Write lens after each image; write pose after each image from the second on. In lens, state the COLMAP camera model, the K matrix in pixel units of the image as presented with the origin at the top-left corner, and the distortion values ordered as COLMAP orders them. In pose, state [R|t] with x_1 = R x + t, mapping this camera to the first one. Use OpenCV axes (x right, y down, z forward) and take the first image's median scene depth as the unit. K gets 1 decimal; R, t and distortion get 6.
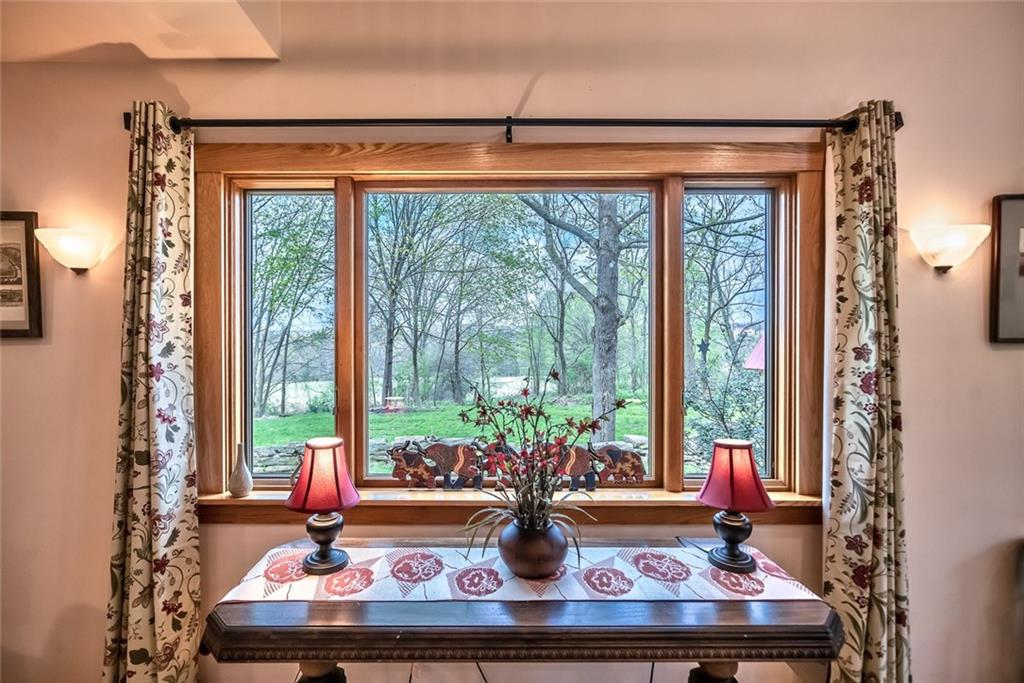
lens RADIAL K [[469.8, 0, 491.3], [0, 469.8, 342.6], [0, 0, 1]] dist [-0.005182, 0.000126]
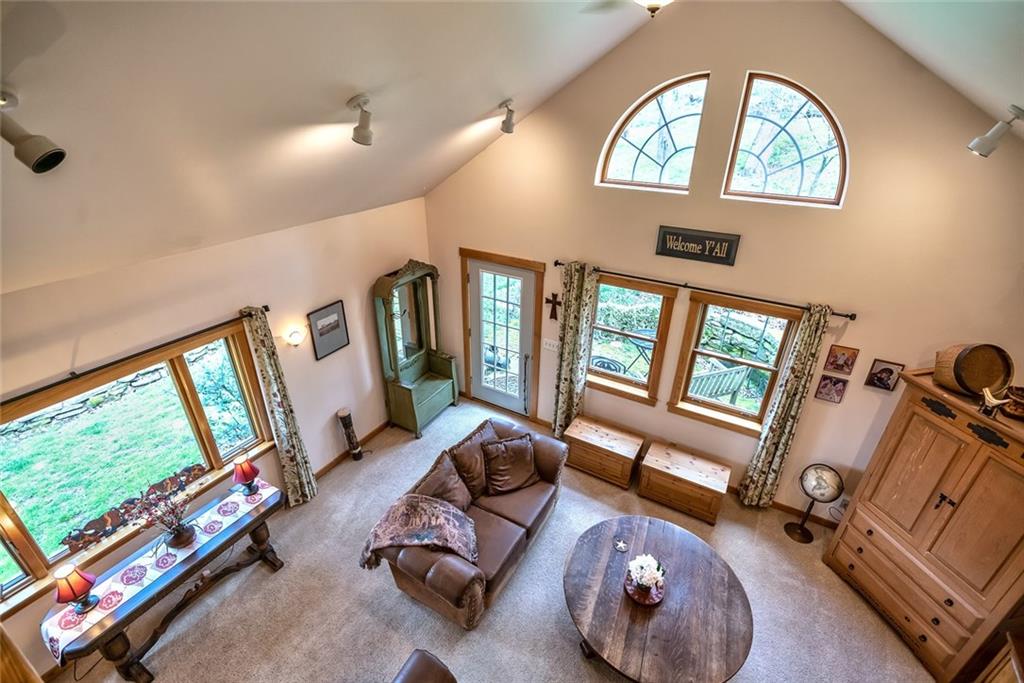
lens RADIAL K [[469.8, 0, 505.7], [0, 469.8, 331.8], [0, 0, 1]] dist [-0.005182, 0.000126]
pose [[0.513864, -0.396087, 0.760959, -0.459427], [0.002513, 0.887722, 0.460372, -1.586422], [-0.857868, -0.234656, 0.457164, -1.335252]]
